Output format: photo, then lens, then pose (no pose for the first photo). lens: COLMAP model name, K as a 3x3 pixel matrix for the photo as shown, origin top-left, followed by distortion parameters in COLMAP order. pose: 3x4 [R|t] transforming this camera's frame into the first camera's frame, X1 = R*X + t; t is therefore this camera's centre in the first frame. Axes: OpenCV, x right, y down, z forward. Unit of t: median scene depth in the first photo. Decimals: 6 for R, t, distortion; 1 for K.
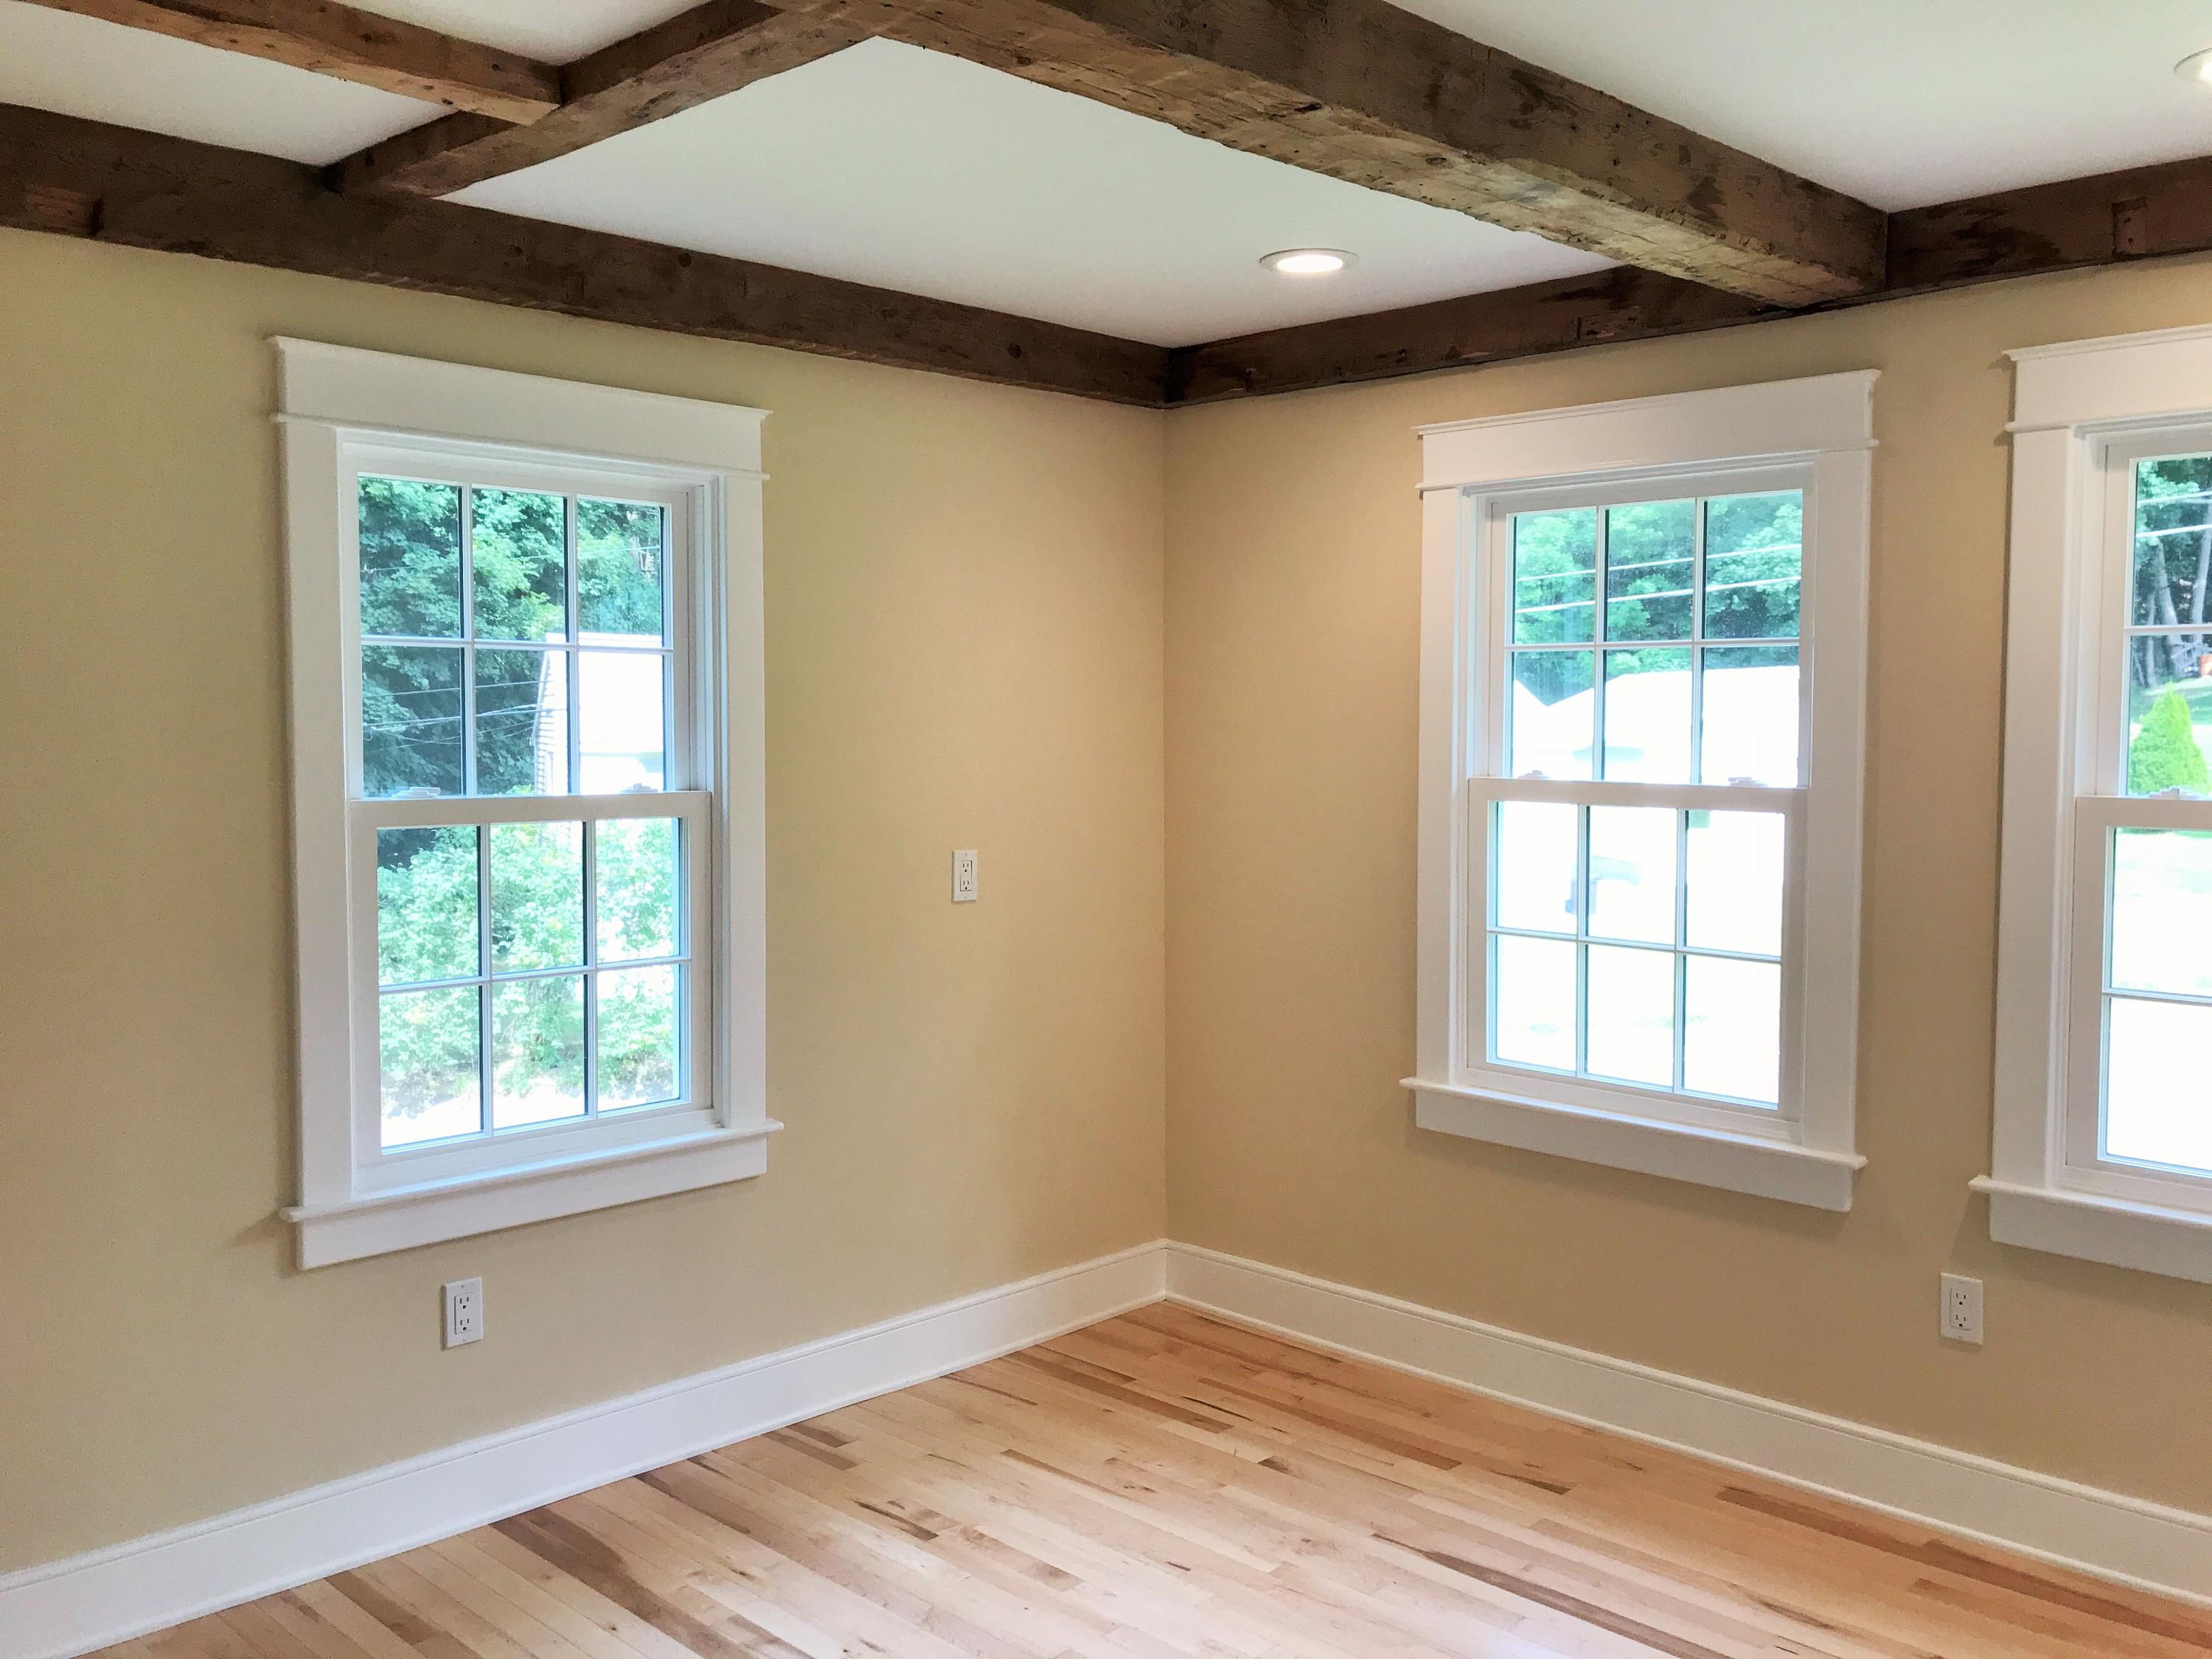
lens RADIAL K [[1835.5, 0, 1110.7], [0, 1835.5, 837.9], [0, 0, 1]] dist [0.034799, -0.030385]
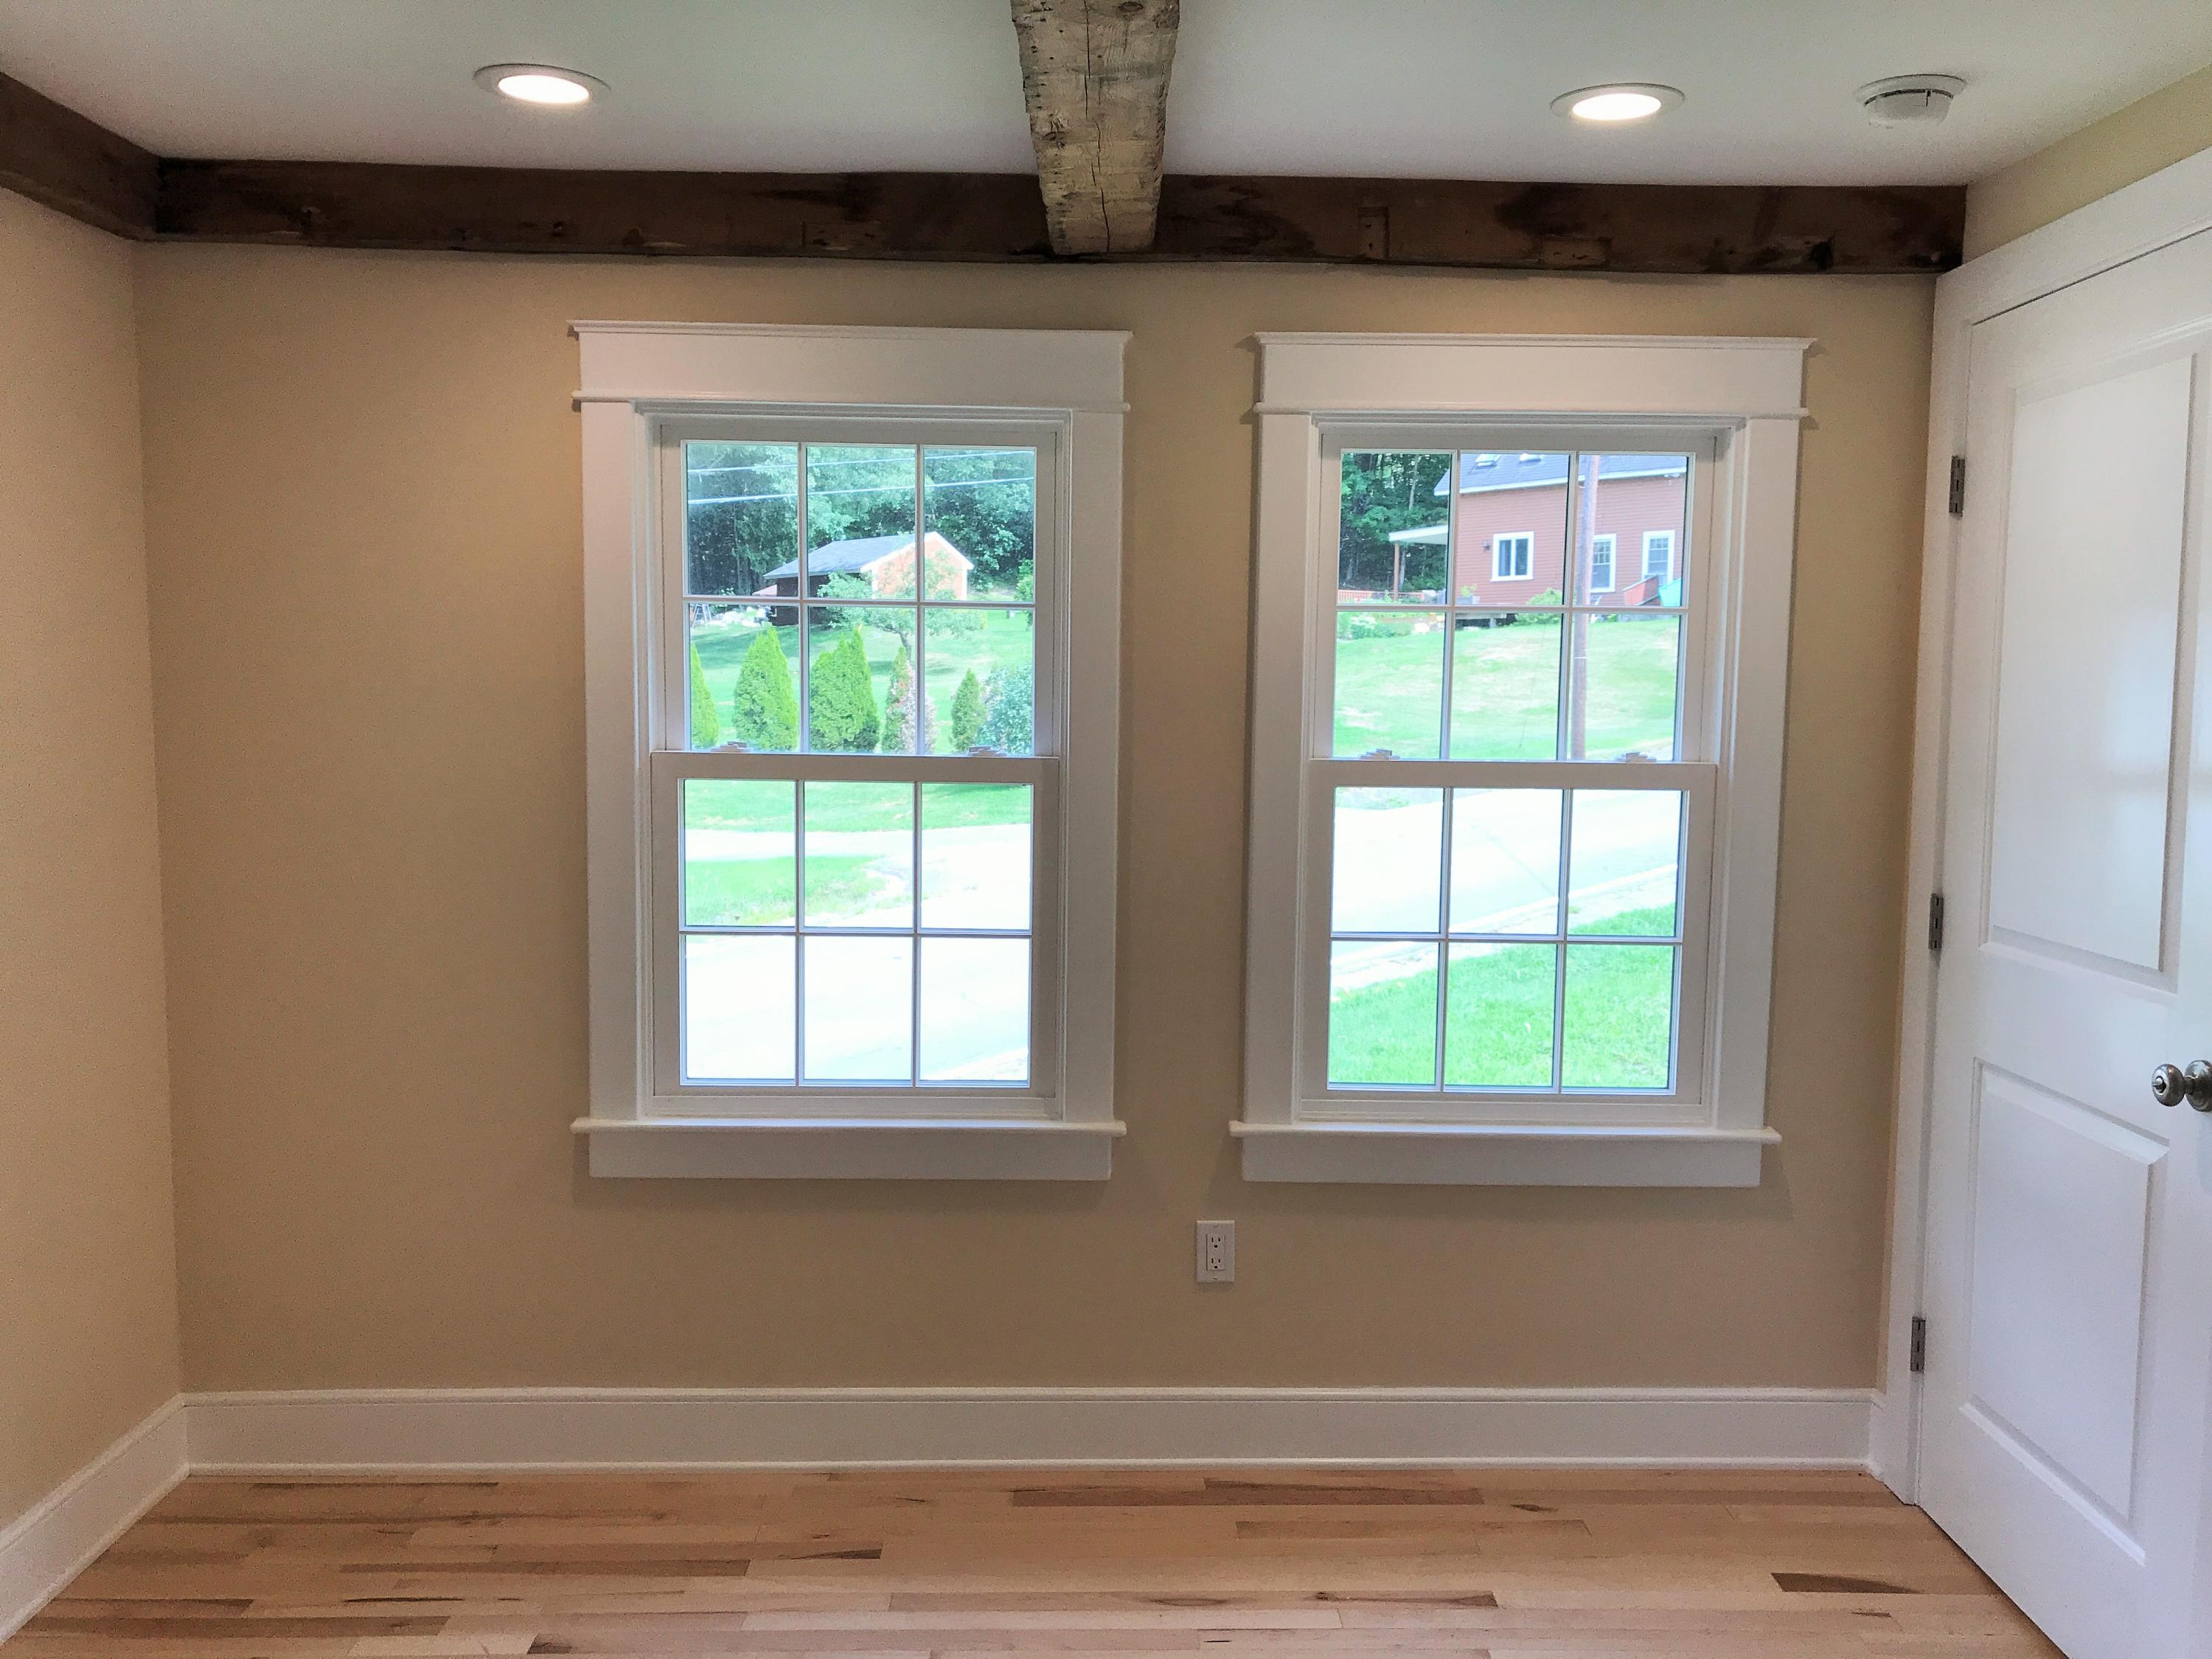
lens RADIAL K [[1835.5, 0, 1117.6], [0, 1835.5, 824.9], [0, 0, 1]] dist [0.034799, -0.030385]
pose [[0.703752, -0.051029, 0.708611, -0.279132], [0.039627, 0.998684, 0.032563, -0.019981], [-0.709340, 0.005164, 0.704848, 0.283945]]
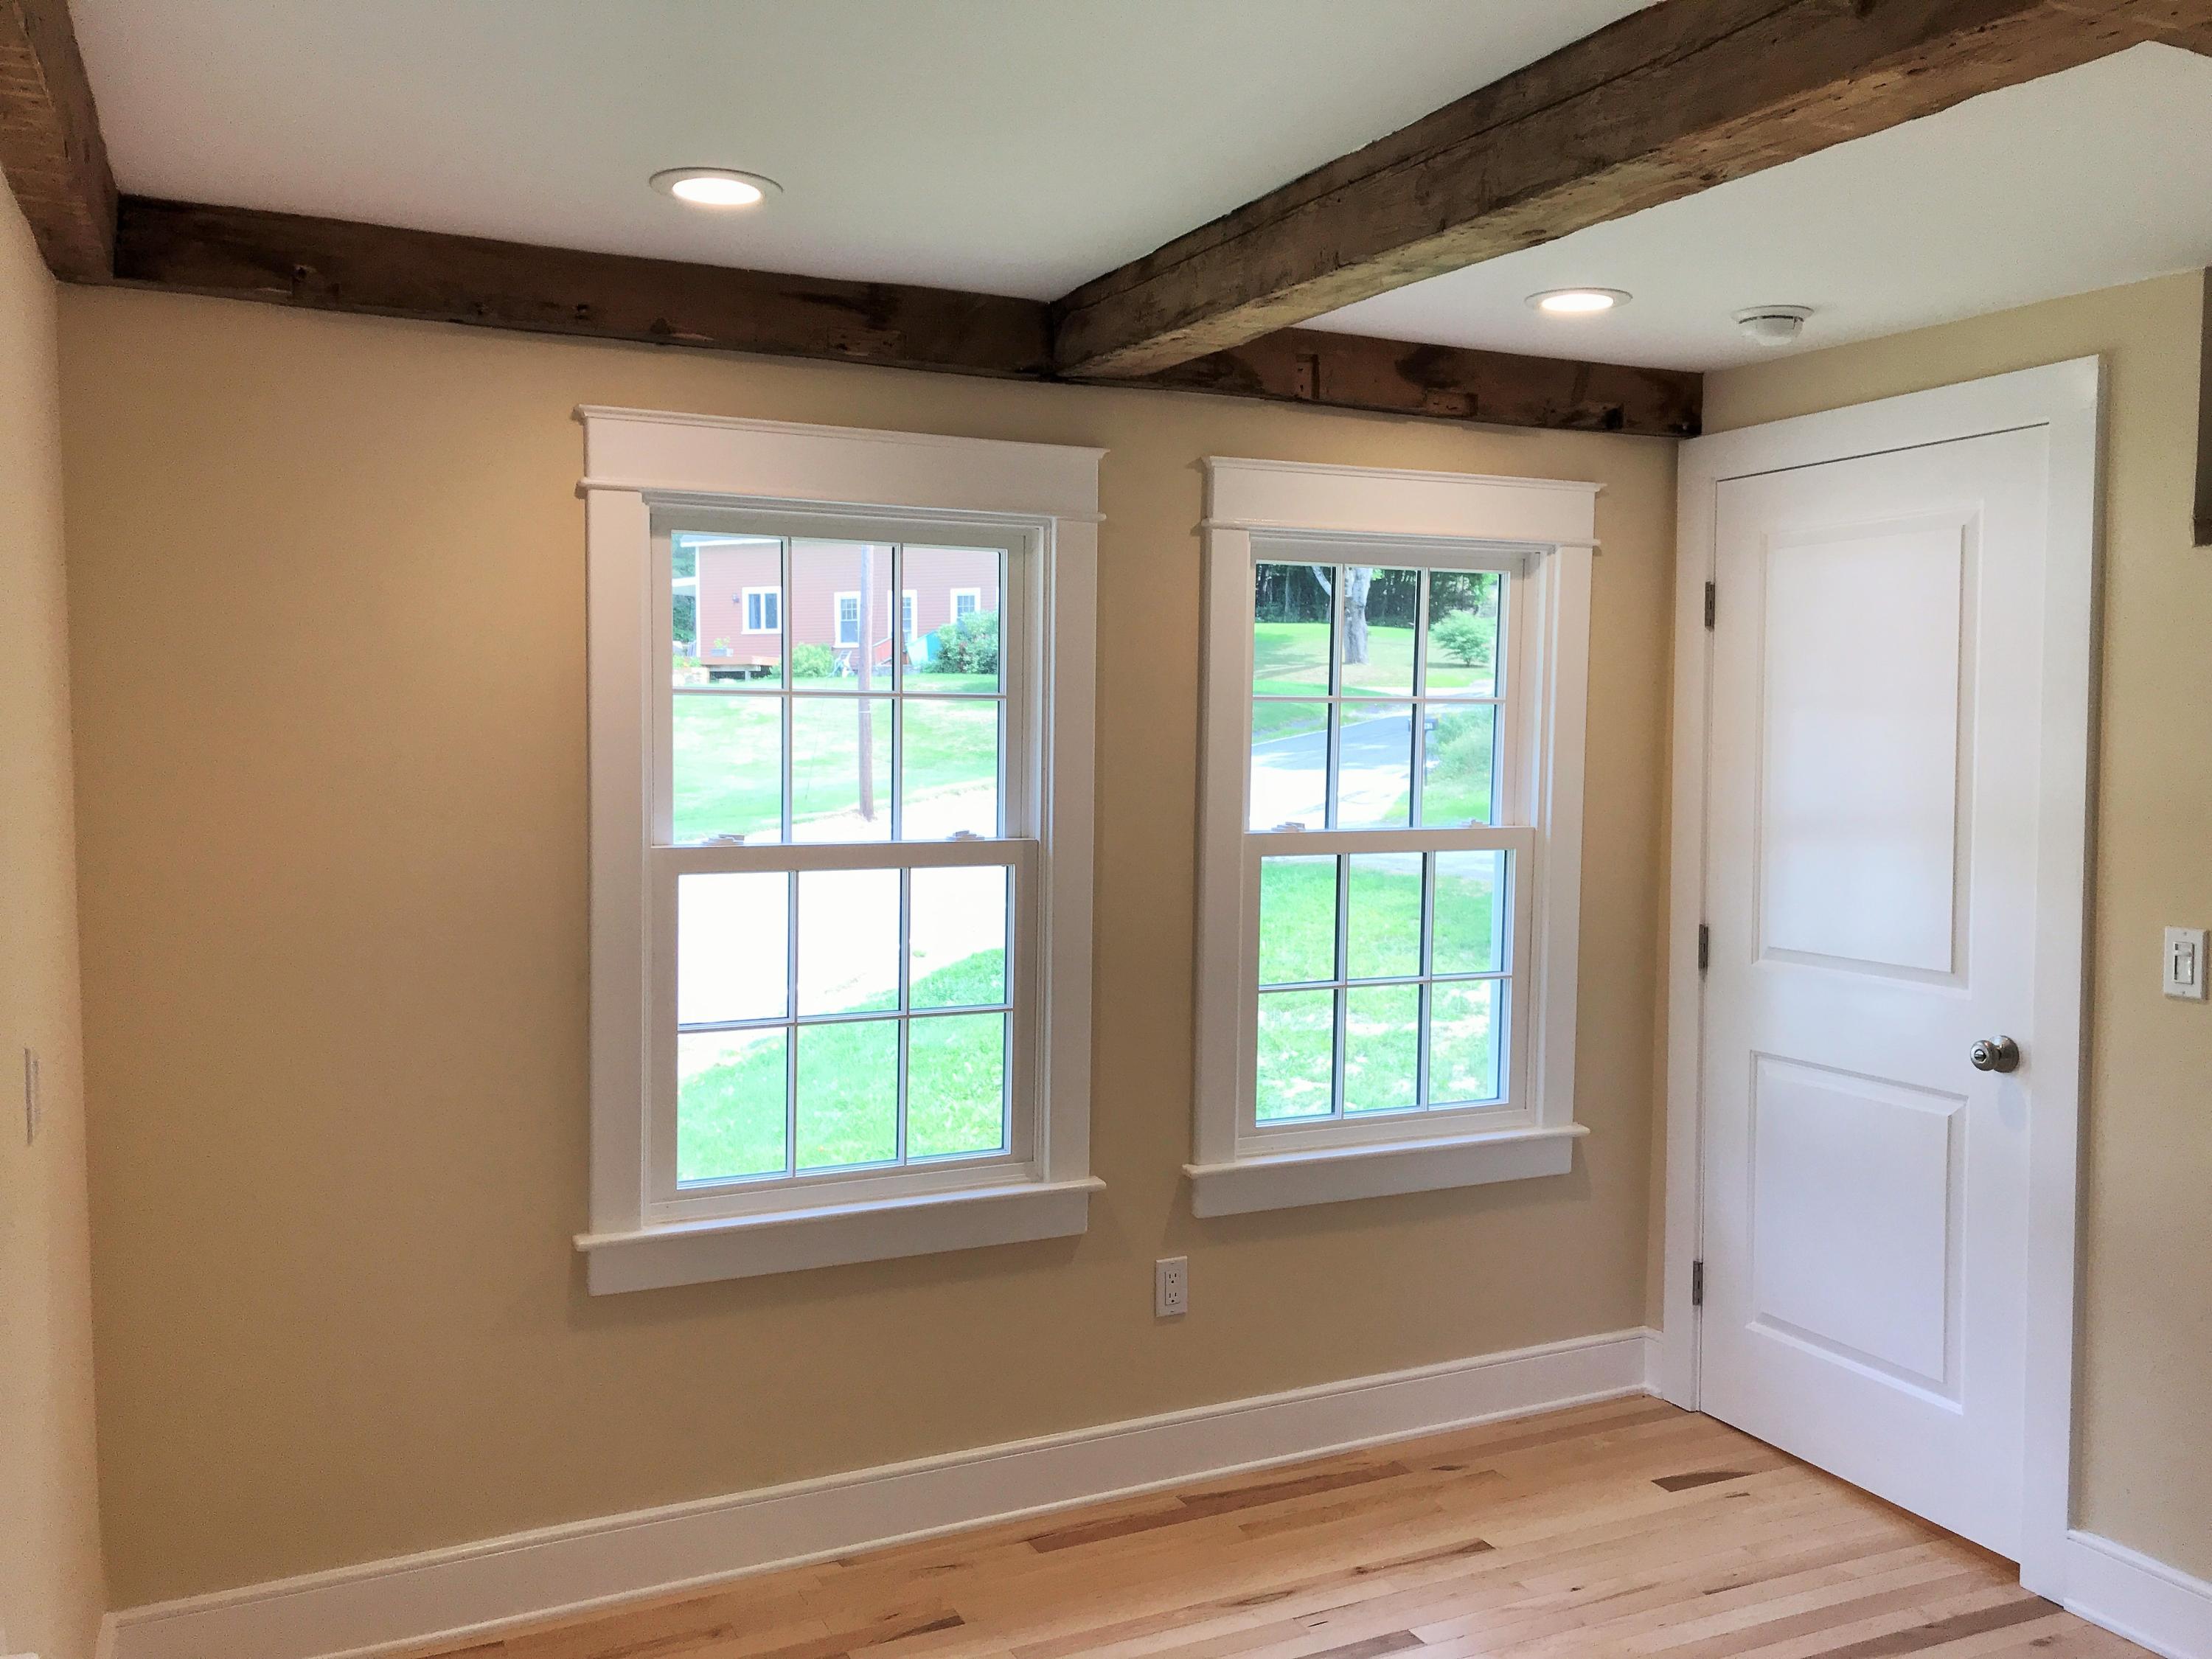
lens RADIAL K [[1835.5, 0, 1114.1], [0, 1835.5, 832.8], [0, 0, 1]] dist [0.034799, -0.030385]
pose [[0.342386, -0.052777, 0.938076, -0.555400], [0.063346, 0.997446, 0.032997, -0.059103], [-0.937422, 0.048126, 0.344855, 0.582007]]
